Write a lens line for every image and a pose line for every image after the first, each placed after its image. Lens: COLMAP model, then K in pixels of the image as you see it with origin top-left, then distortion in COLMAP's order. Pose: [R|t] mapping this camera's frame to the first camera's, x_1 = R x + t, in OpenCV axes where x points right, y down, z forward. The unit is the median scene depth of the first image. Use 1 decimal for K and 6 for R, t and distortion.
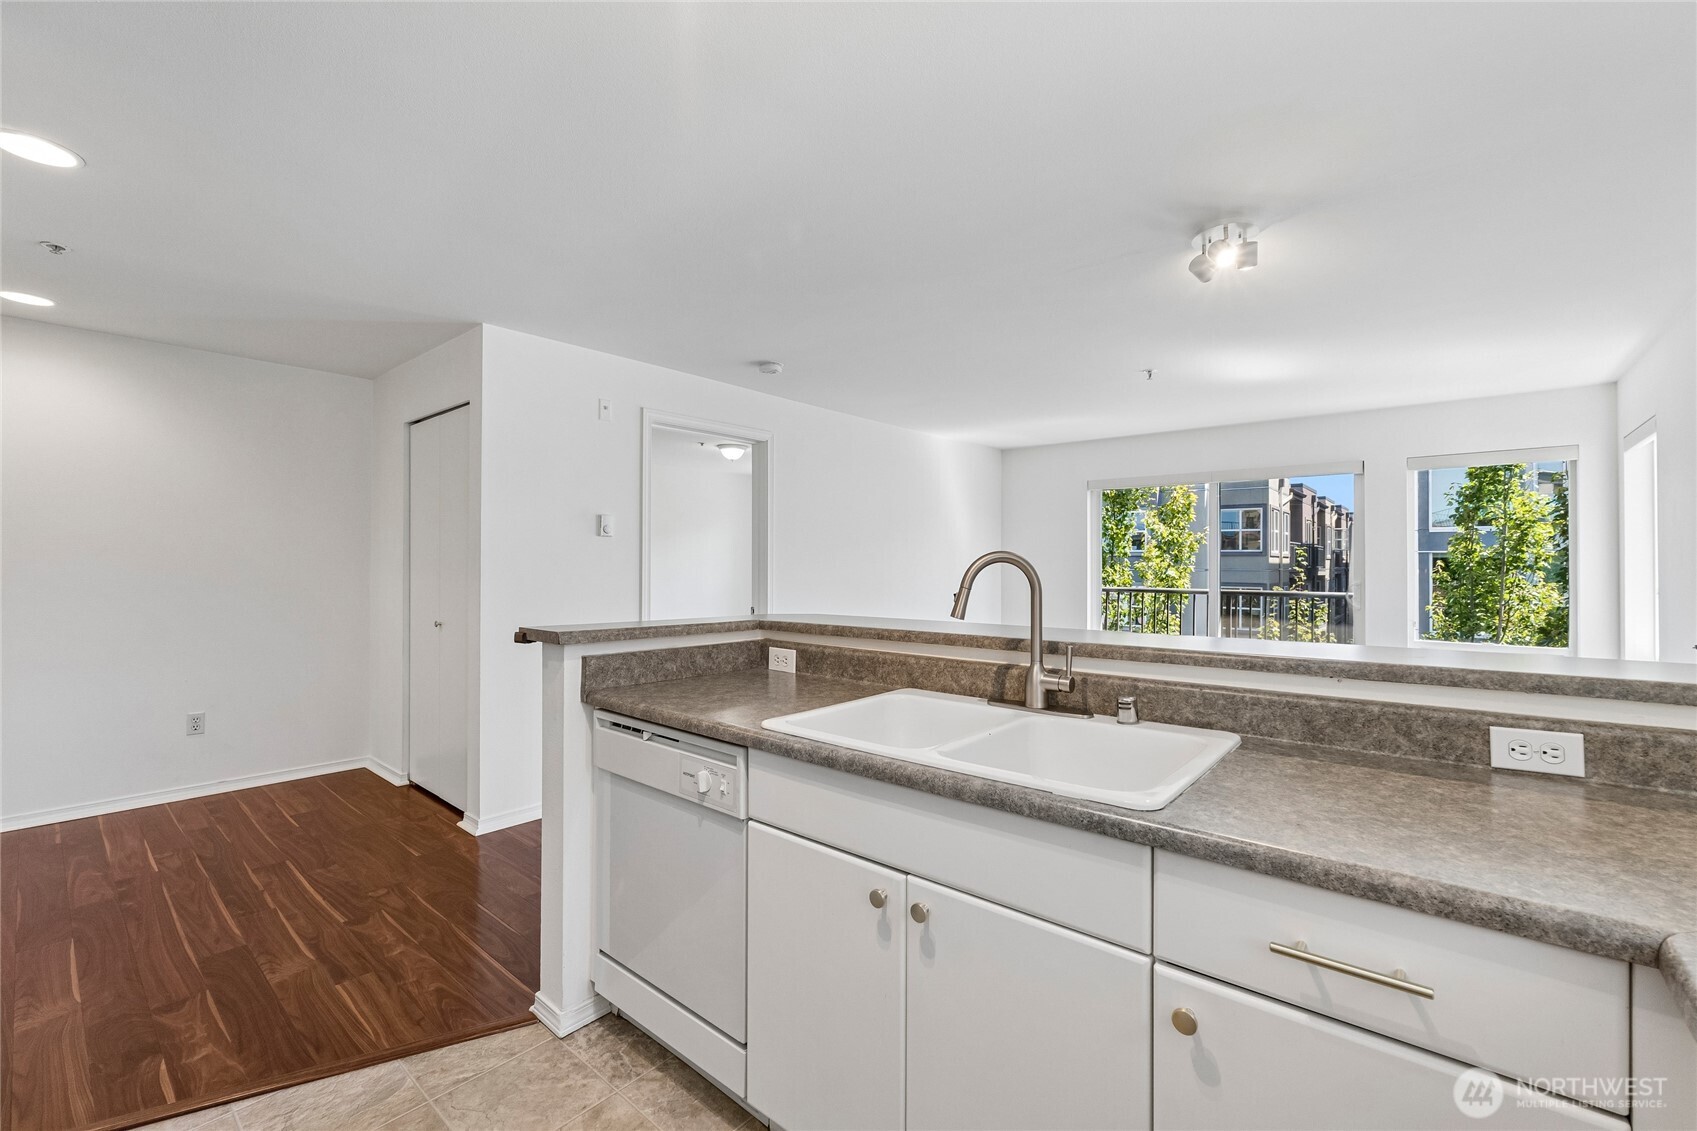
lens RADIAL K [[713.0, 0, 838.8], [0, 713.0, 566.7], [0, 0, 1]] dist [-0.010740, 0.000282]
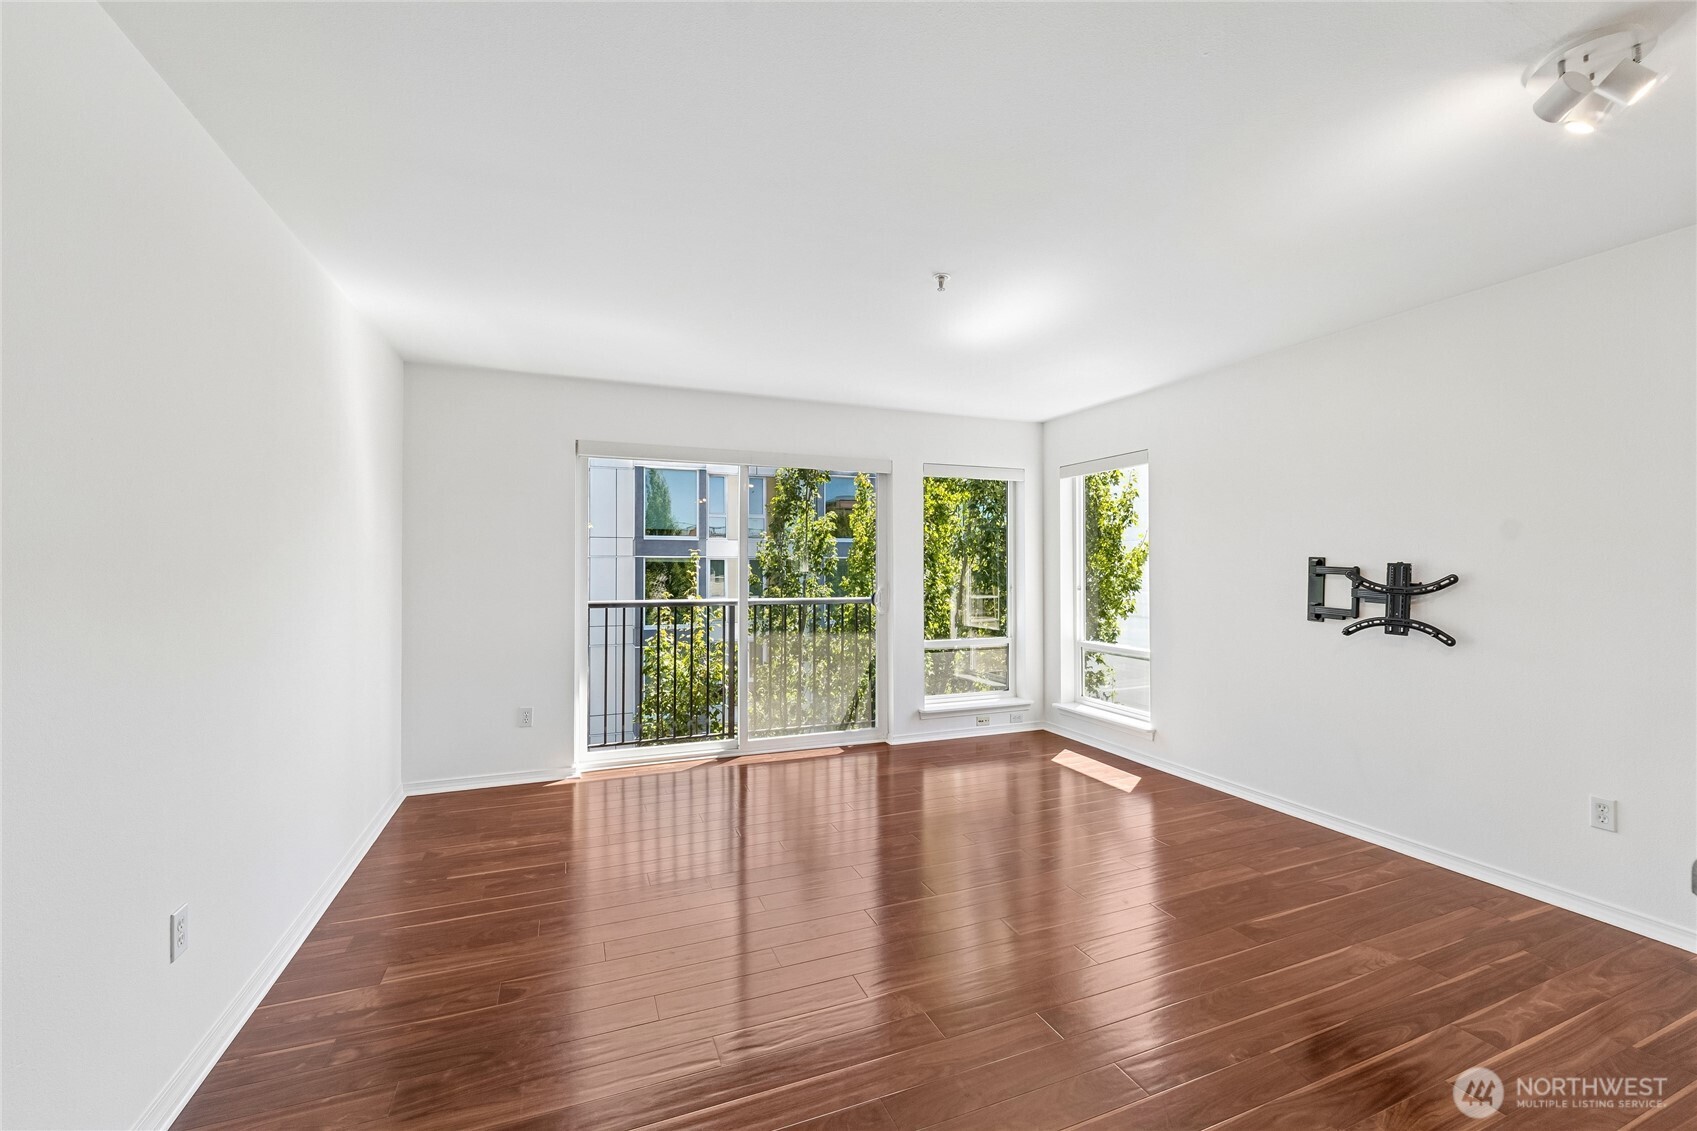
lens RADIAL K [[713.0, 0, 859.4], [0, 713.0, 560.4], [0, 0, 1]] dist [-0.010740, 0.000282]
pose [[0.453842, 0.007448, 0.891051, -0.082159], [0.005026, 0.999928, -0.010918, -0.000966], [-0.891068, 0.009433, 0.453772, 0.336671]]
